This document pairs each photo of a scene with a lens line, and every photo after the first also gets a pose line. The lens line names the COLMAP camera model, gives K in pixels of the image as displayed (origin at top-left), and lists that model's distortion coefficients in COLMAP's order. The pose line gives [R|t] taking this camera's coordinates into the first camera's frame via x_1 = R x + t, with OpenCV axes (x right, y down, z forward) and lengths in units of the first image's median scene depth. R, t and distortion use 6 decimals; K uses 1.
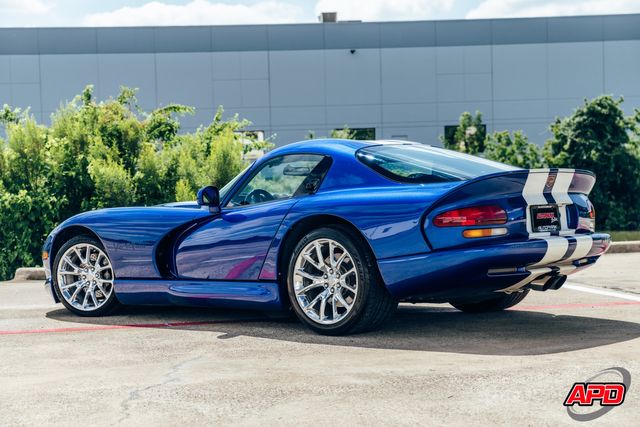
lens RADIAL K [[1150.4, 0, 320.0], [0, 1150.4, 213.5], [0, 0, 1]] dist [0.059237, 0.374286]
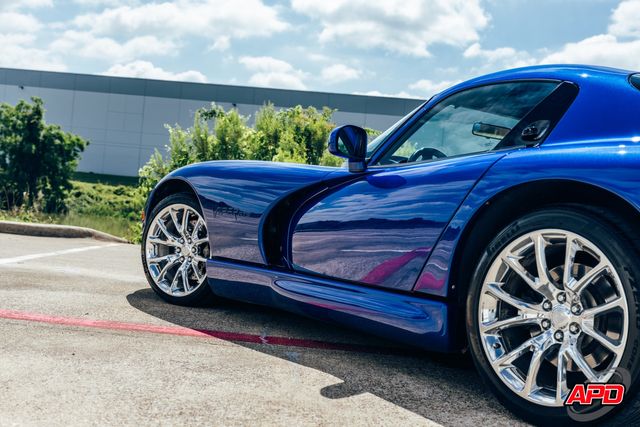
lens RADIAL K [[785.1, 0, 306.0], [0, 785.1, 214.0], [0, 0, 1]] dist [-0.010383, -0.029683]
pose [[0.971820, 0.120565, -0.202559, -0.029576], [-0.123685, 0.992318, -0.002768, 0.026282], [0.200669, 0.027744, 0.979266, 0.585277]]
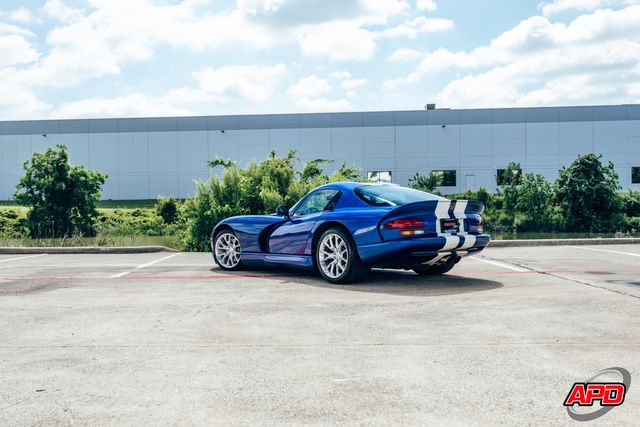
lens RADIAL K [[655.1, 0, 320.0], [0, 655.1, 213.5], [0, 0, 1]] dist [-0.018975, -0.007435]
pose [[0.987080, 0.018167, -0.159195, 0.140835], [-0.019274, 0.999800, -0.005408, -0.005392], [0.159065, 0.008407, 0.987232, -0.083621]]
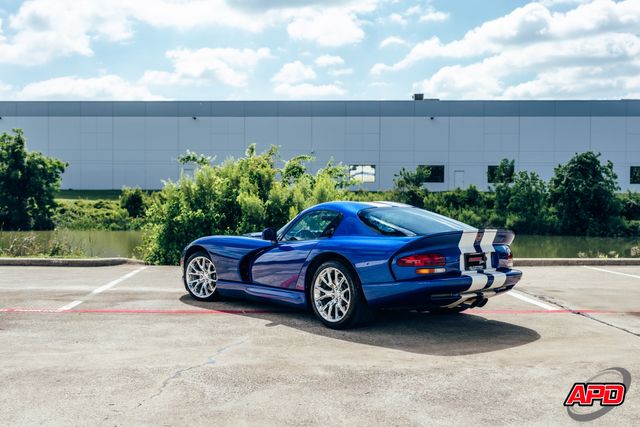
lens RADIAL K [[701.1, 0, 320.0], [0, 701.1, 213.5], [0, 0, 1]] dist [-0.017878, -0.016186]
pose [[0.991093, 0.038870, -0.127369, 0.095913], [-0.039026, 0.999237, 0.001271, -0.047628], [0.127321, 0.003711, 0.991855, 0.037085]]
